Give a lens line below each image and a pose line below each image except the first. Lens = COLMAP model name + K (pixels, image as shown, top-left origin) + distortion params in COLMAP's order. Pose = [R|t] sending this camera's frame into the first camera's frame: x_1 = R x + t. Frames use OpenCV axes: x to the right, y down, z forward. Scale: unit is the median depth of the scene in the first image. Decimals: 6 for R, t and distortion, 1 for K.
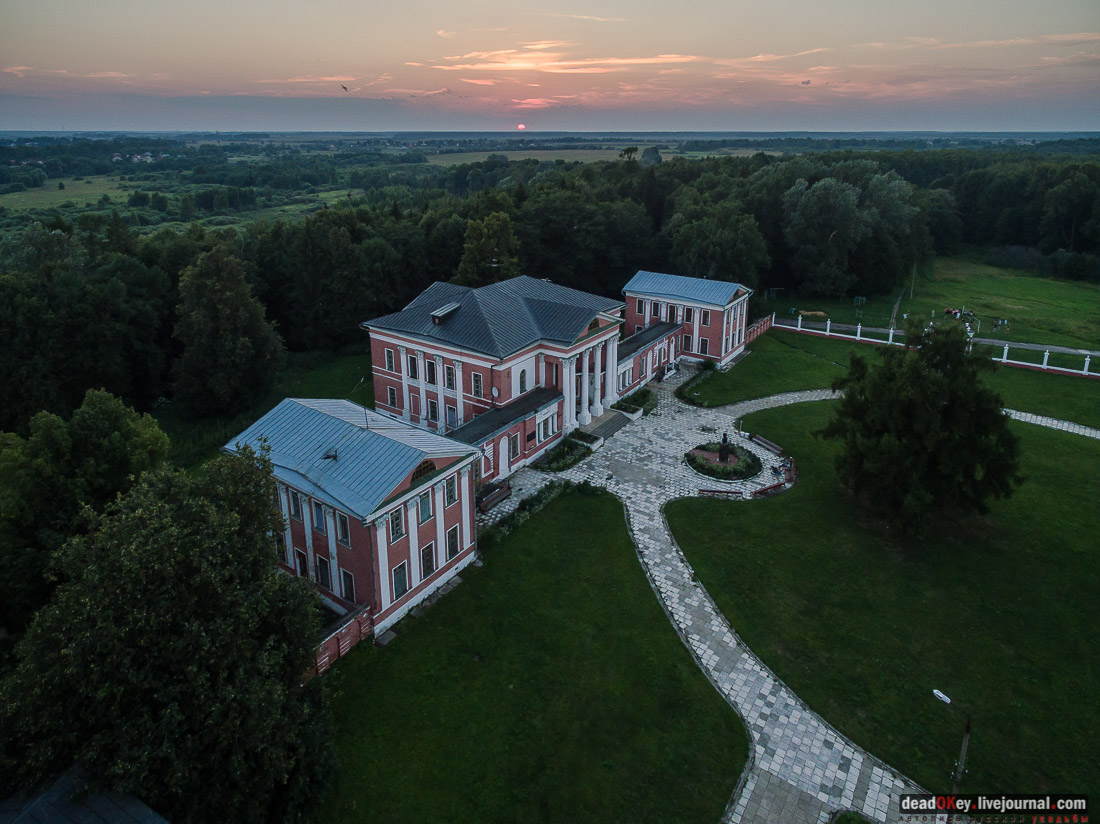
lens RADIAL K [[624.9, 0, 583.2], [0, 624.9, 269.7], [0, 0, 1]] dist [0.006218, 0.004500]
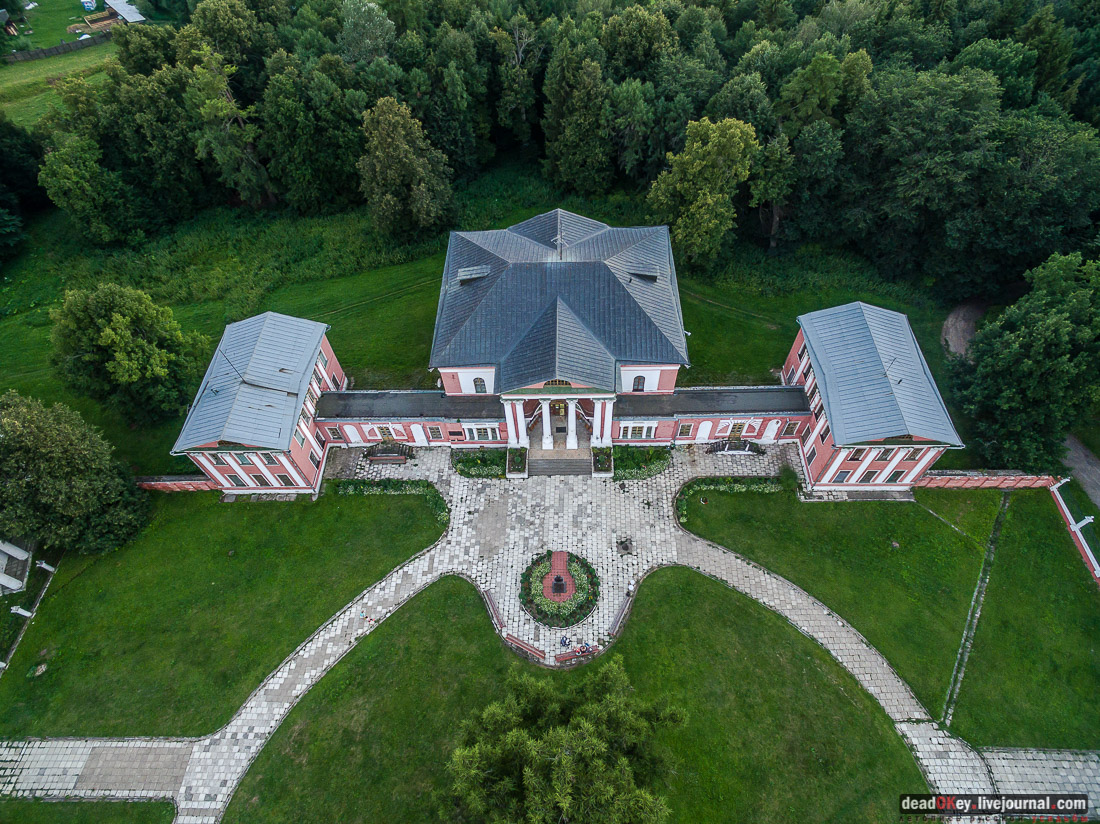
lens RADIAL K [[624.9, 0, 542.4], [0, 624.9, 421.0], [0, 0, 1]] dist [0.006218, 0.004500]
pose [[0.553666, 0.661735, -0.505530, 0.476652], [-0.162000, 0.681062, 0.714080, -0.482271], [0.816829, -0.313466, 0.484282, 0.562530]]
